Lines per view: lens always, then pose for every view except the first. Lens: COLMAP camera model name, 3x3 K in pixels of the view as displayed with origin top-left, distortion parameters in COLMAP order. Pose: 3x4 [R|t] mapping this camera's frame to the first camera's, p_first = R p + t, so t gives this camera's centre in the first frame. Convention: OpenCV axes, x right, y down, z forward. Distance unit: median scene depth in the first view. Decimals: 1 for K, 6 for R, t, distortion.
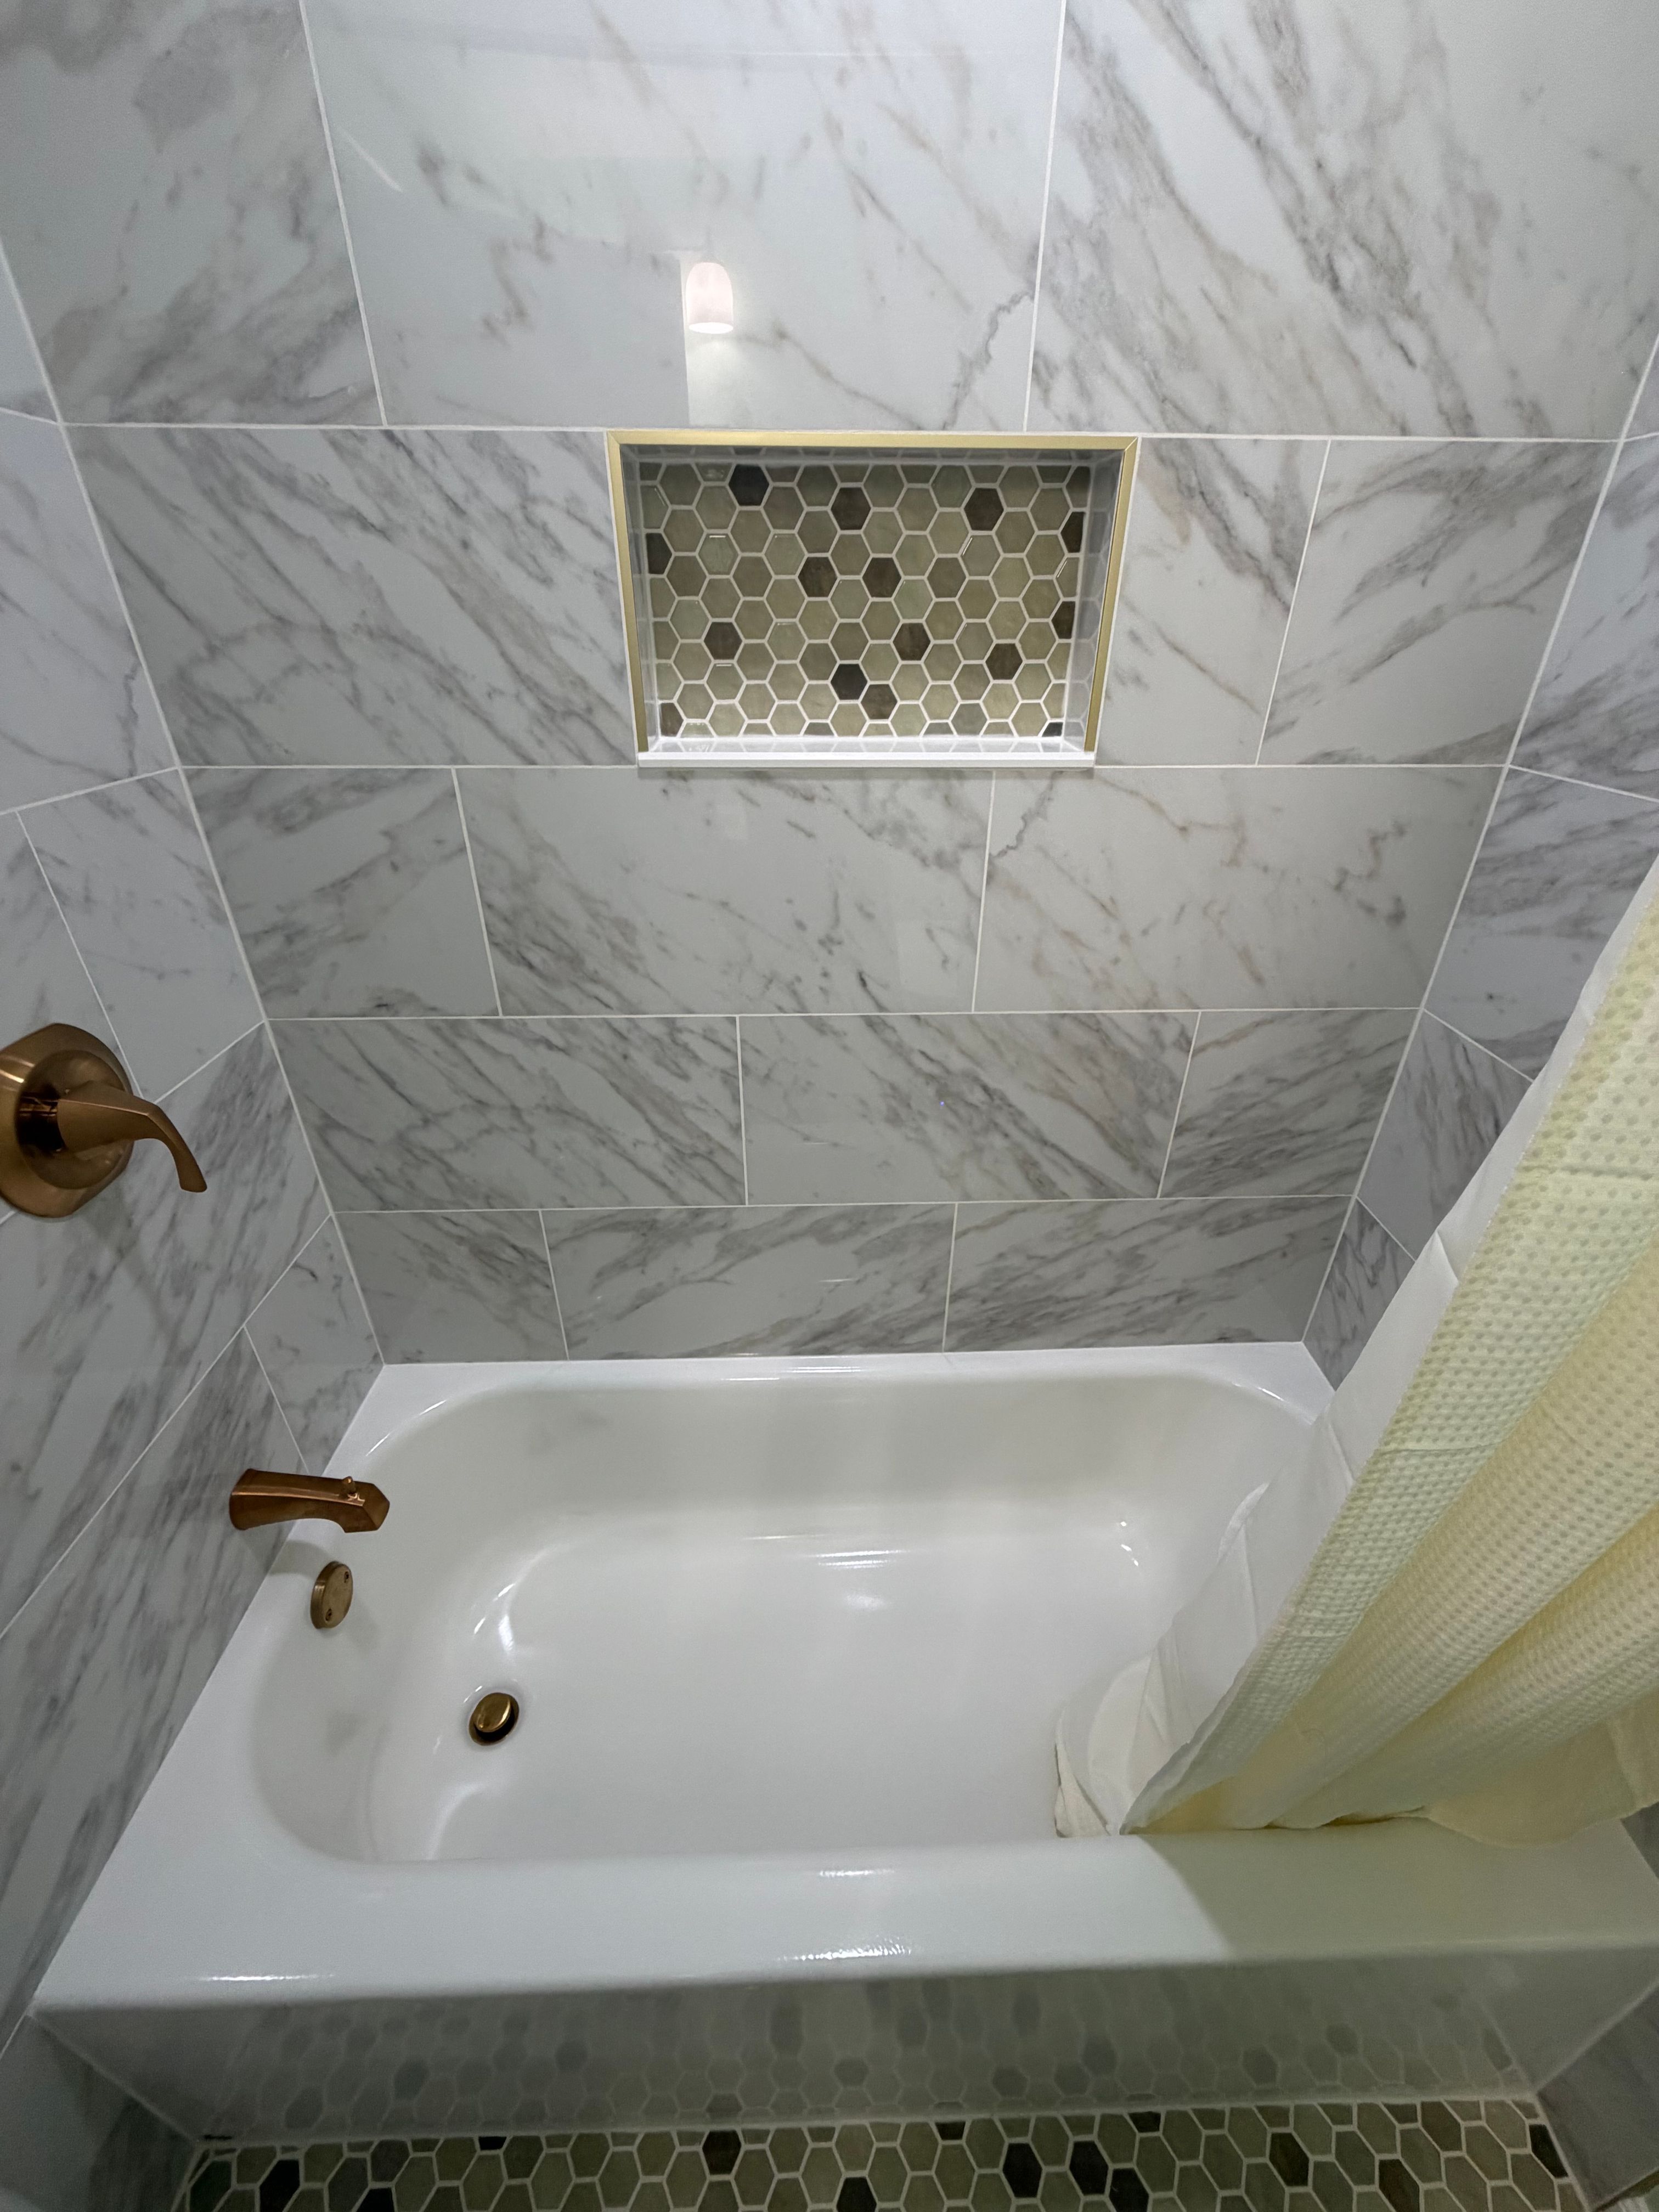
lens RADIAL K [[881.0, 0, 831.0], [0, 881.0, 1101.4], [0, 0, 1]] dist [0.000351, 0.000161]
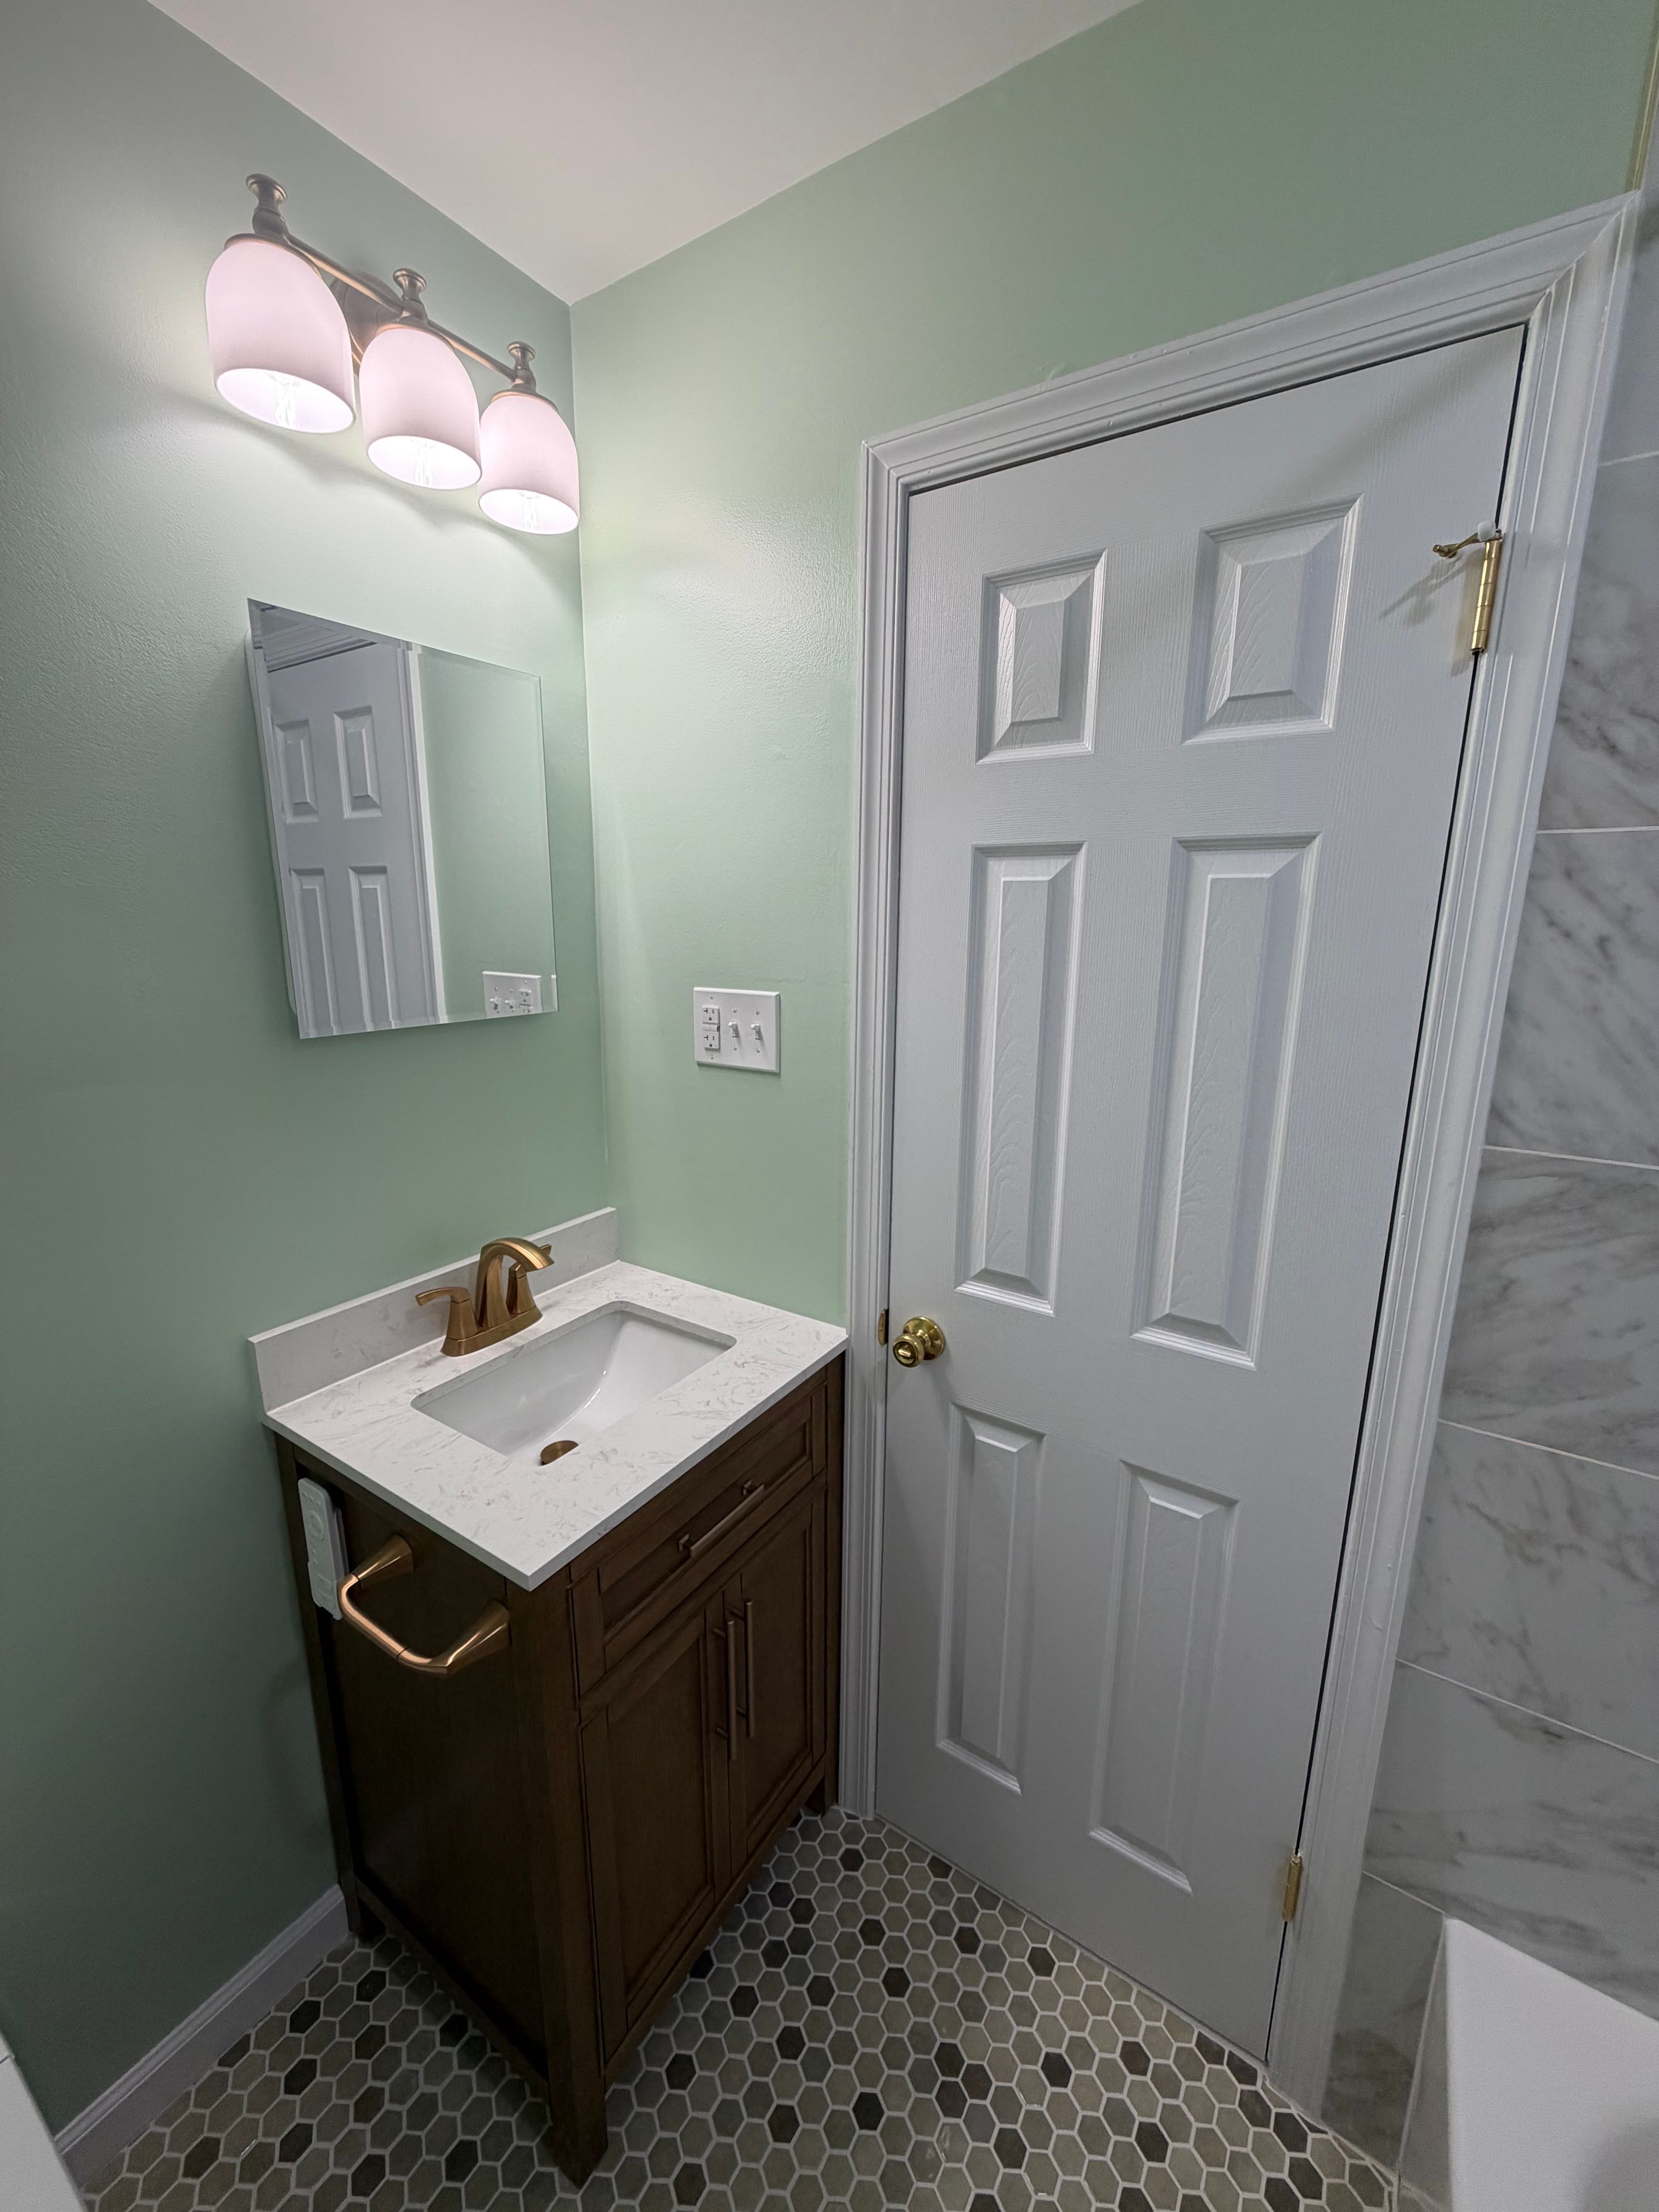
lens RADIAL K [[881.0, 0, 830.2], [0, 881.0, 1103.8], [0, 0, 1]] dist [0.000351, 0.000161]
pose [[-0.571884, 0.167985, -0.802950, 0.376296], [-0.410519, 0.788826, 0.457414, -0.129438], [0.710227, 0.591214, -0.382156, 0.095290]]
